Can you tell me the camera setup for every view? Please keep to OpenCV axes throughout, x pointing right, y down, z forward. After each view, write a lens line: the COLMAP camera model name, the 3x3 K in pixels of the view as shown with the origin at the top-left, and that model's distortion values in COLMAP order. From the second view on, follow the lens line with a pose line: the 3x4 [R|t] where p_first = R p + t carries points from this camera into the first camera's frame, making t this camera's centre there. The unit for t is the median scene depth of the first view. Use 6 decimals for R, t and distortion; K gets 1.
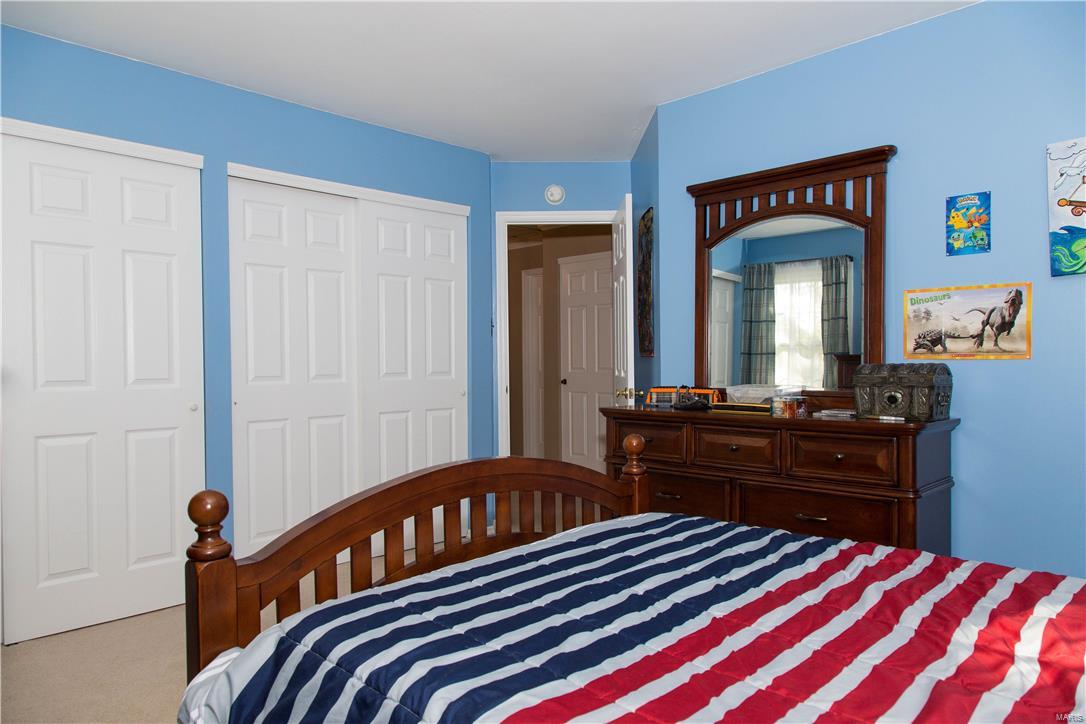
lens RADIAL K [[718.1, 0, 544.8], [0, 718.1, 352.0], [0, 0, 1]] dist [0.007221, 0.007919]
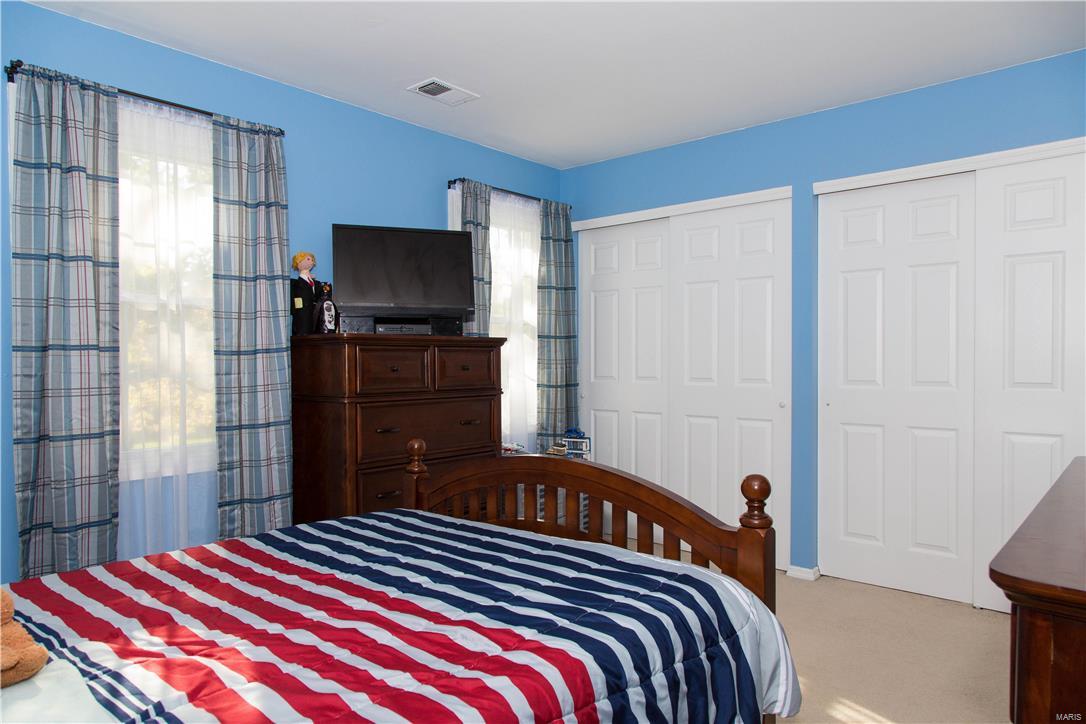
lens RADIAL K [[718.1, 0, 546.9], [0, 718.1, 369.4], [0, 0, 1]] dist [0.007221, 0.007919]
pose [[0.053429, 0.023899, -0.998286, 1.176377], [0.015788, 0.999568, 0.024775, -0.028609], [0.998447, -0.017085, 0.053029, 0.990998]]
